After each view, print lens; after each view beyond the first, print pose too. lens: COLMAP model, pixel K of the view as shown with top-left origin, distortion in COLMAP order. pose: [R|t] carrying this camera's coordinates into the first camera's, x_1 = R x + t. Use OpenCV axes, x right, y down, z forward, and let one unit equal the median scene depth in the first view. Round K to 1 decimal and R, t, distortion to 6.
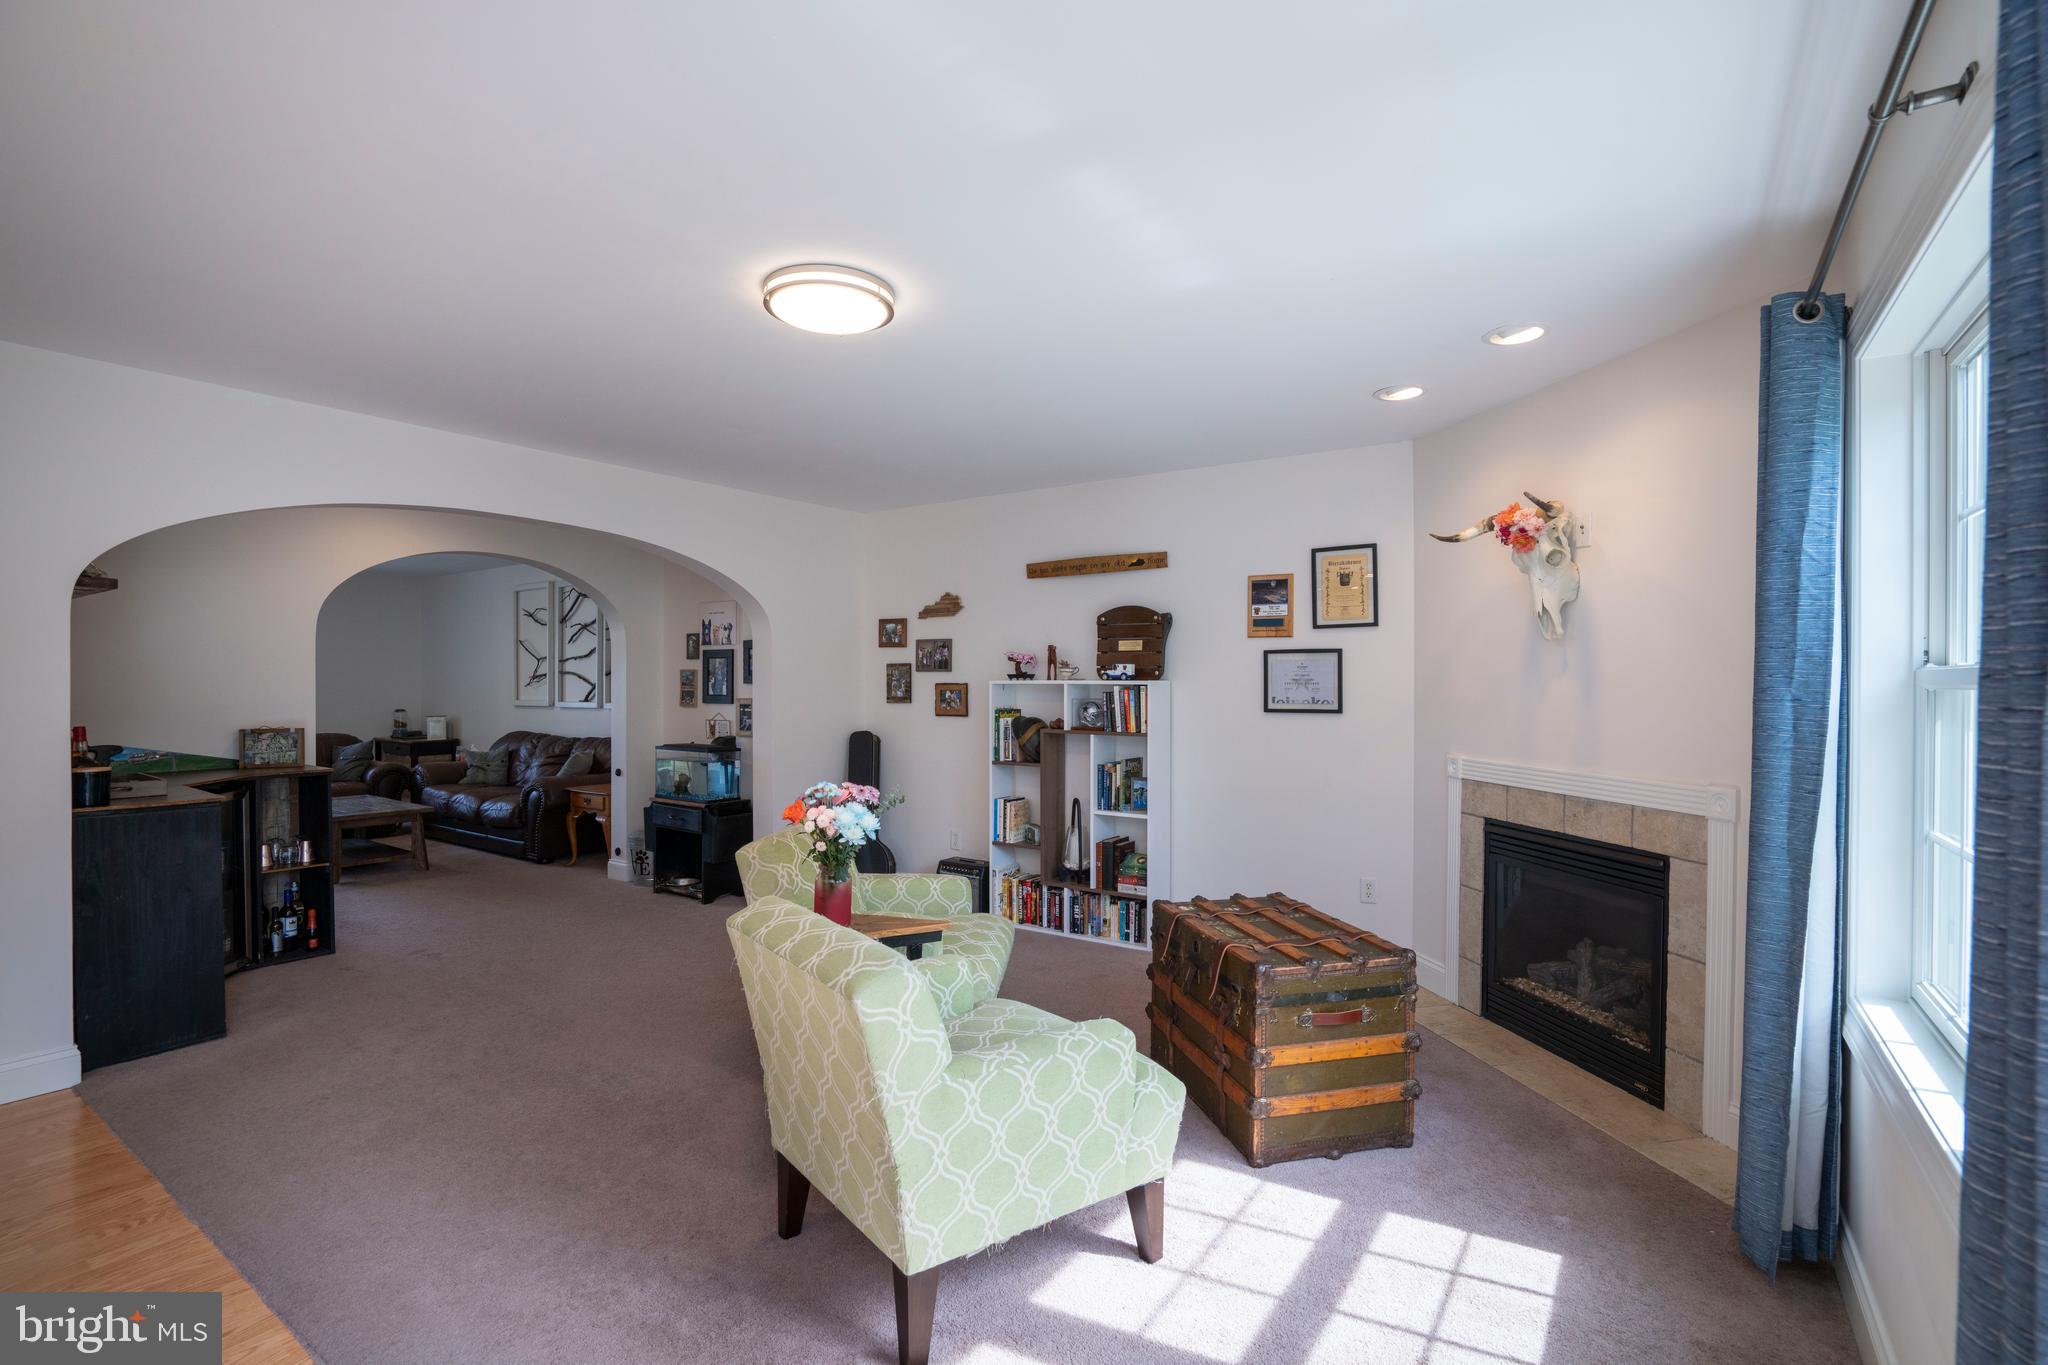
lens RADIAL K [[946.5, 0, 1040.6], [0, 946.5, 676.7], [0, 0, 1]] dist [-0.056811, 0.021552]
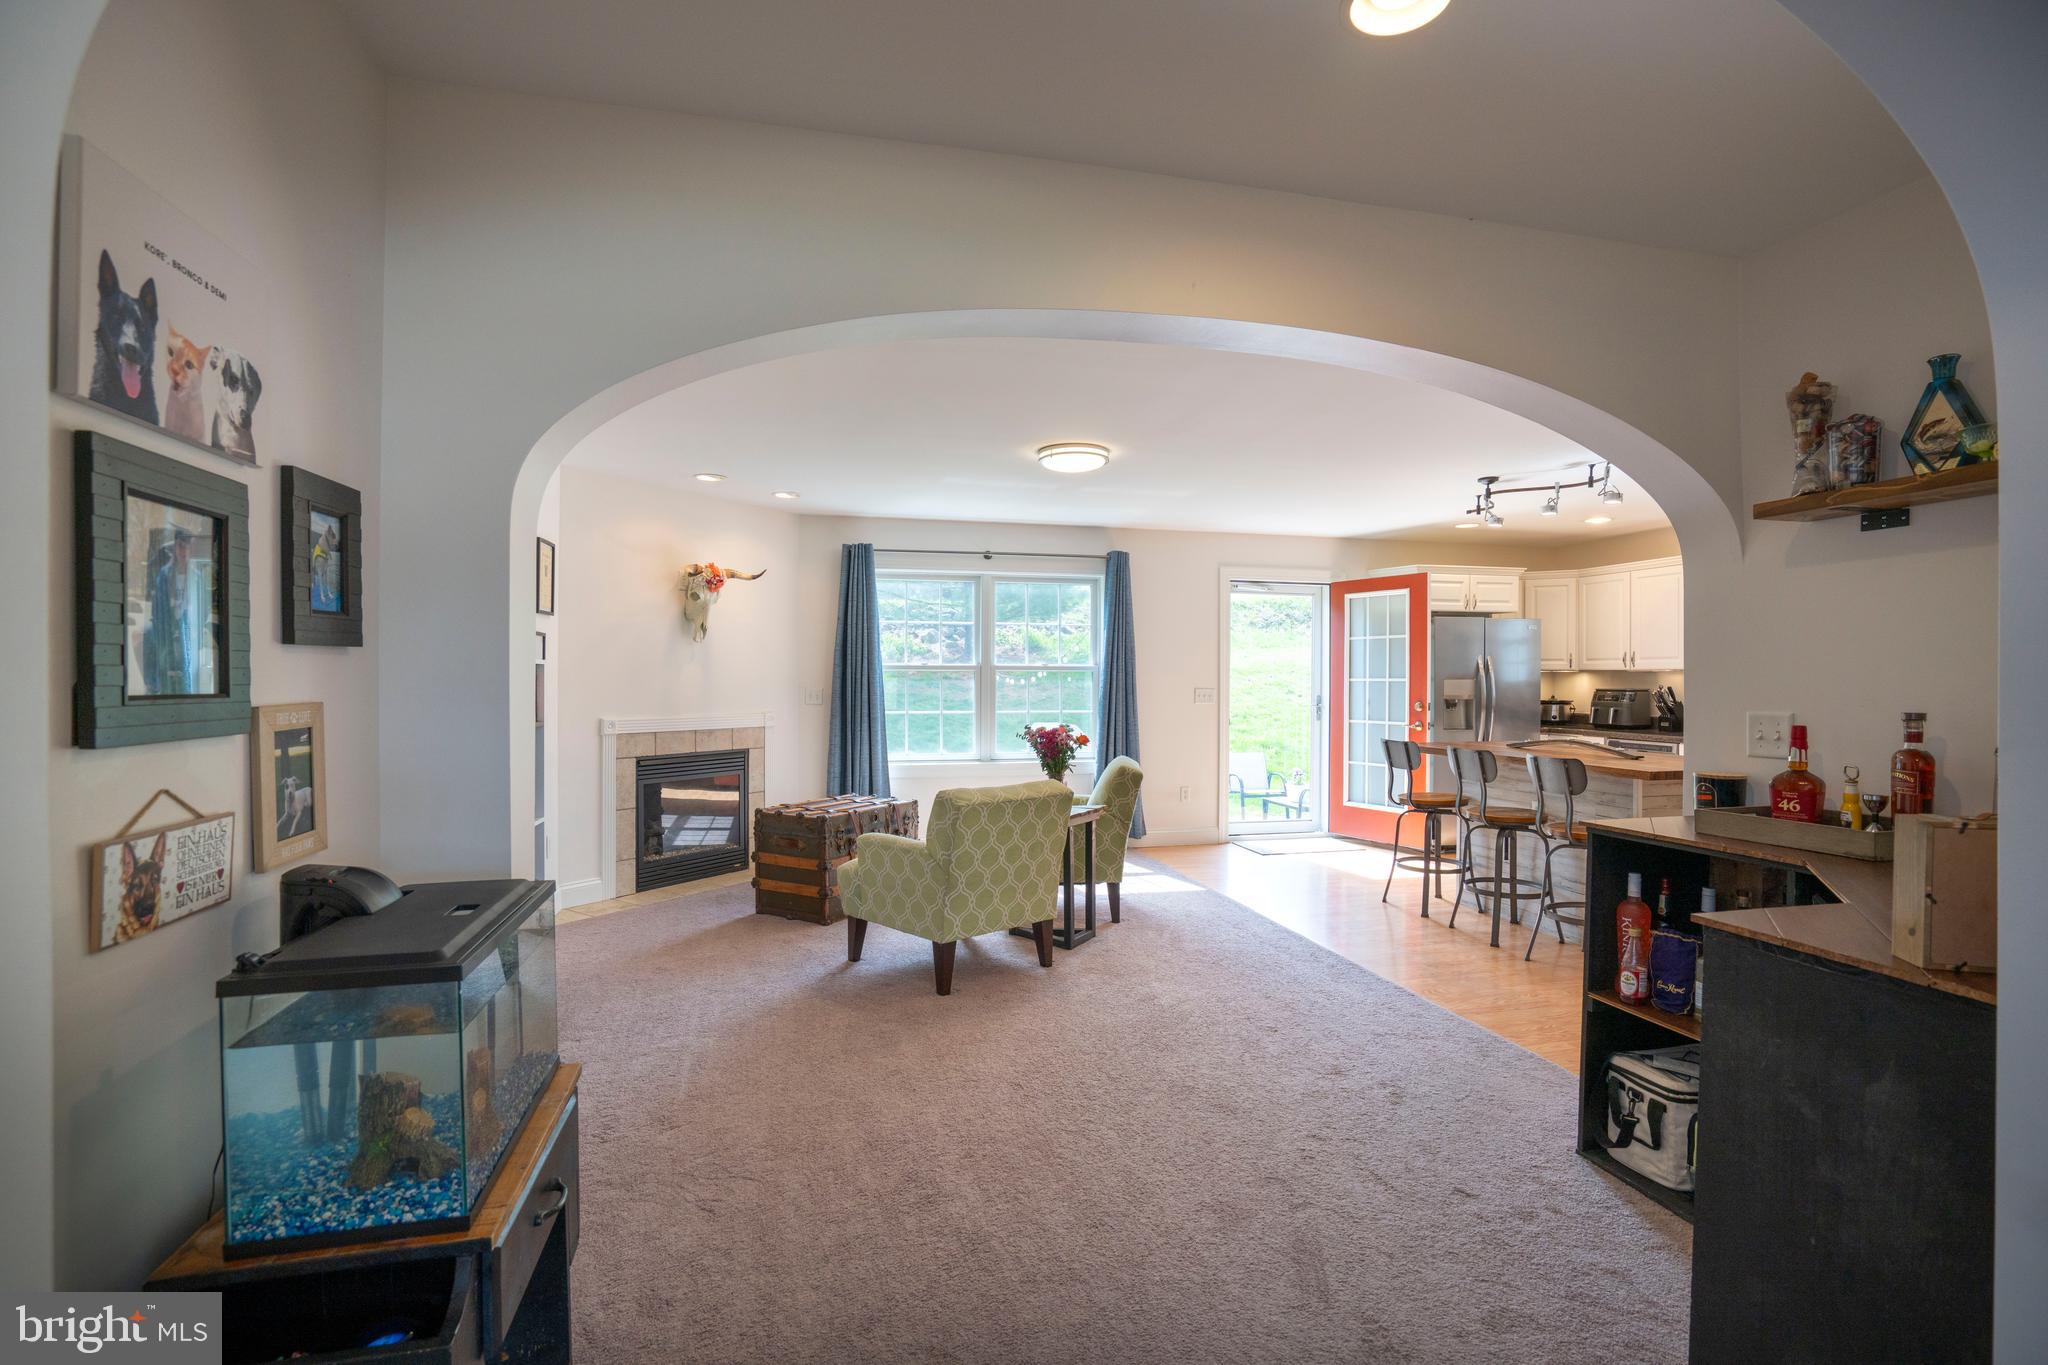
lens RADIAL K [[946.5, 0, 1023.3], [0, 946.5, 685.7], [0, 0, 1]] dist [-0.056811, 0.021552]
pose [[-0.737474, -0.011009, 0.675286, -0.458783], [-0.011278, 0.999928, 0.003984, 0.010937], [-0.675281, -0.004678, -0.737546, 0.783858]]
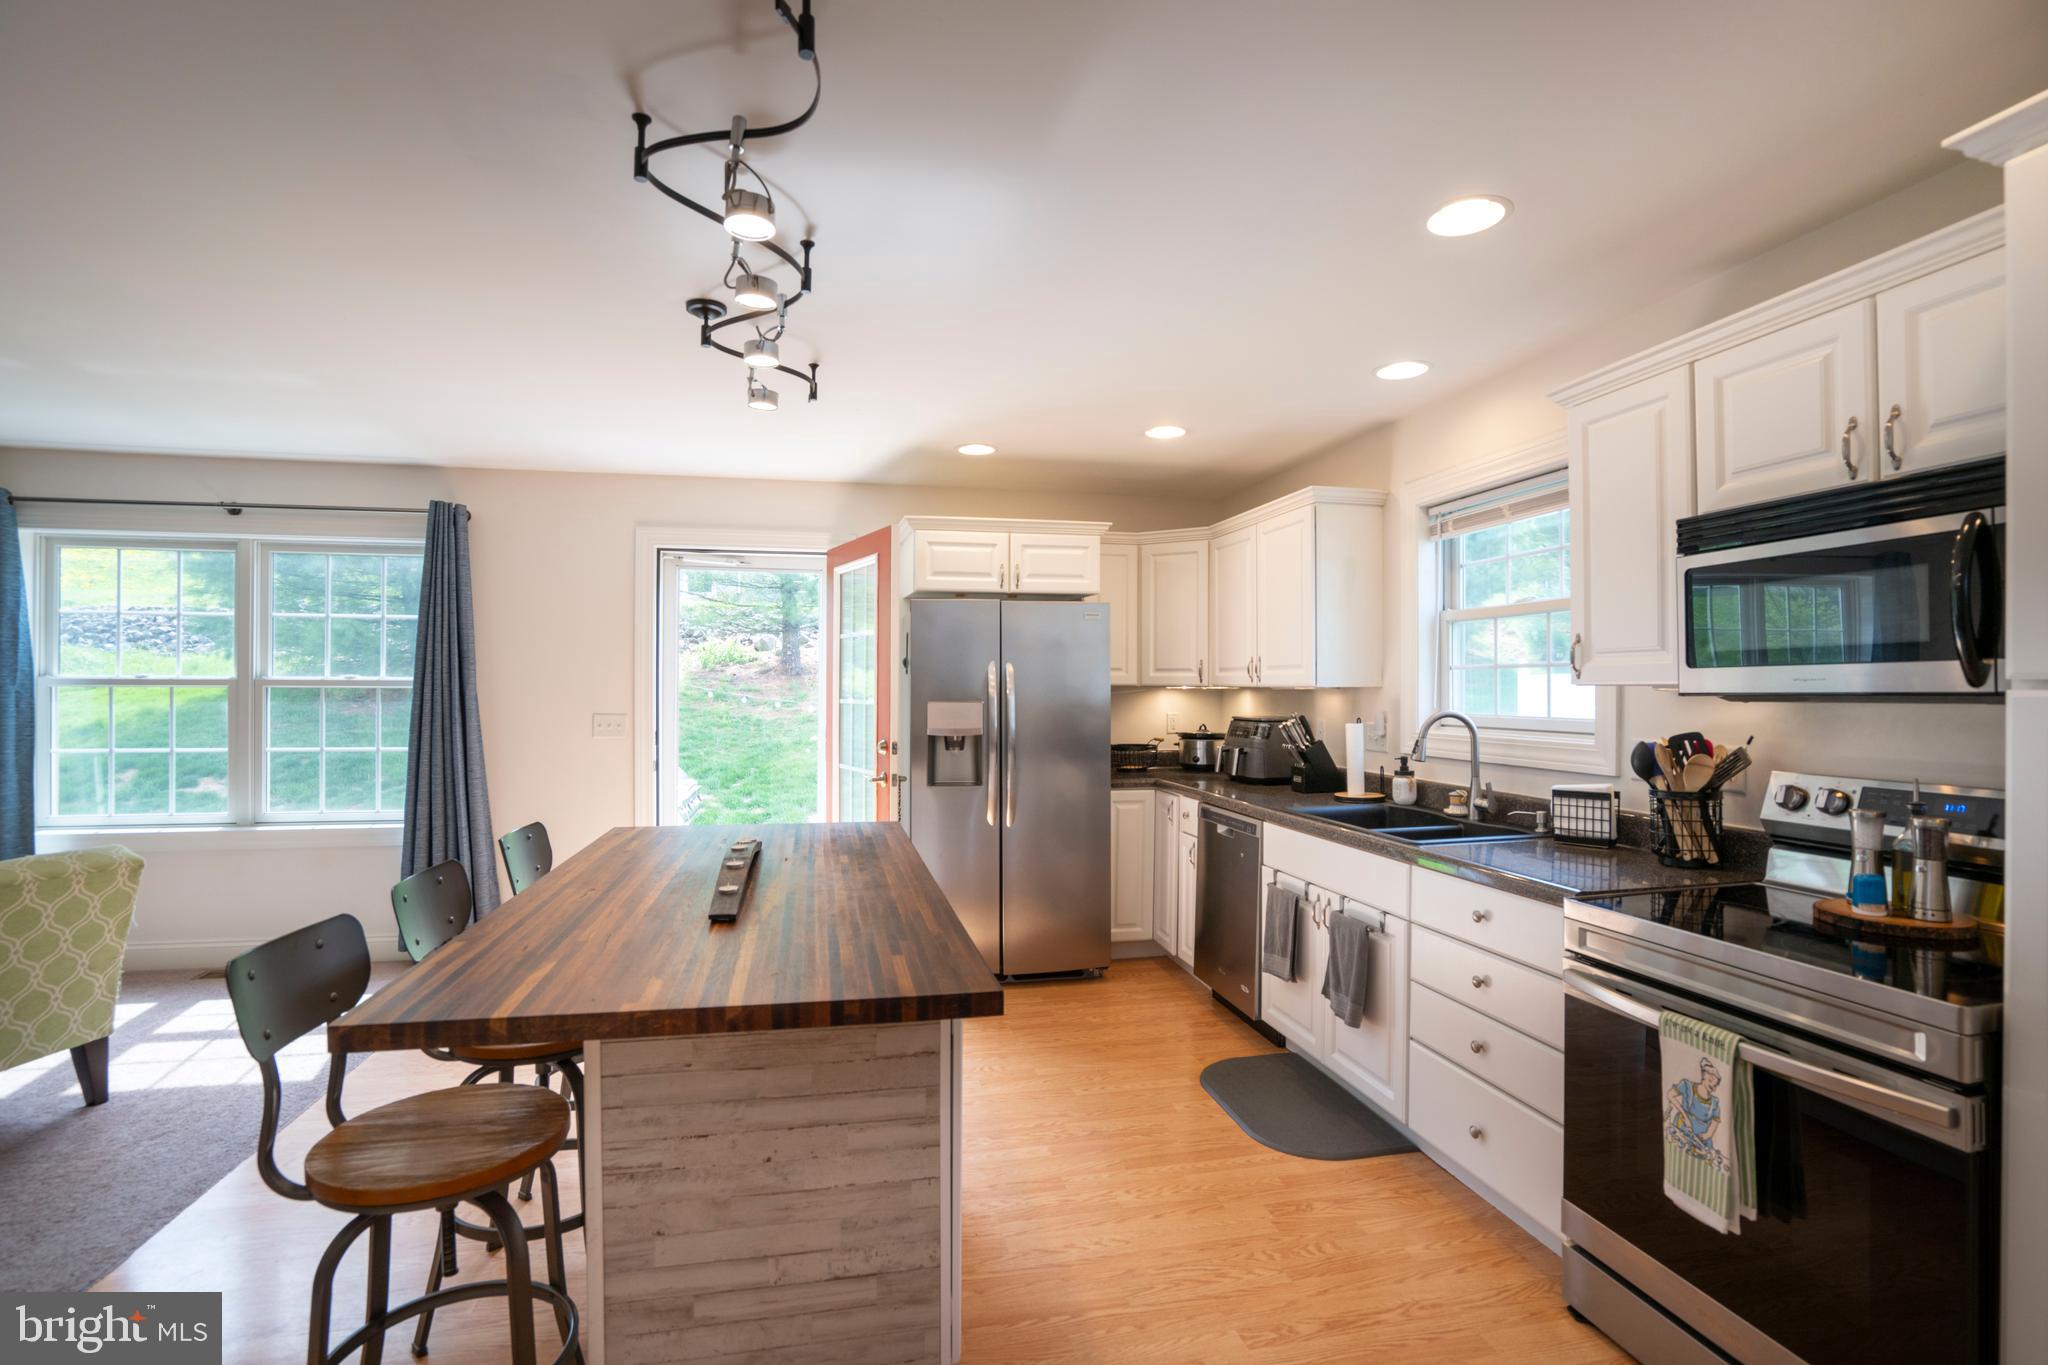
lens RADIAL K [[946.5, 0, 1020.2], [0, 946.5, 688.9], [0, 0, 1]] dist [-0.056811, 0.021552]
pose [[-0.727021, -0.007497, 0.686574, -0.562200], [-0.012334, 0.999922, -0.002142, -0.002907], [-0.686505, -0.010025, -0.727056, 0.231052]]
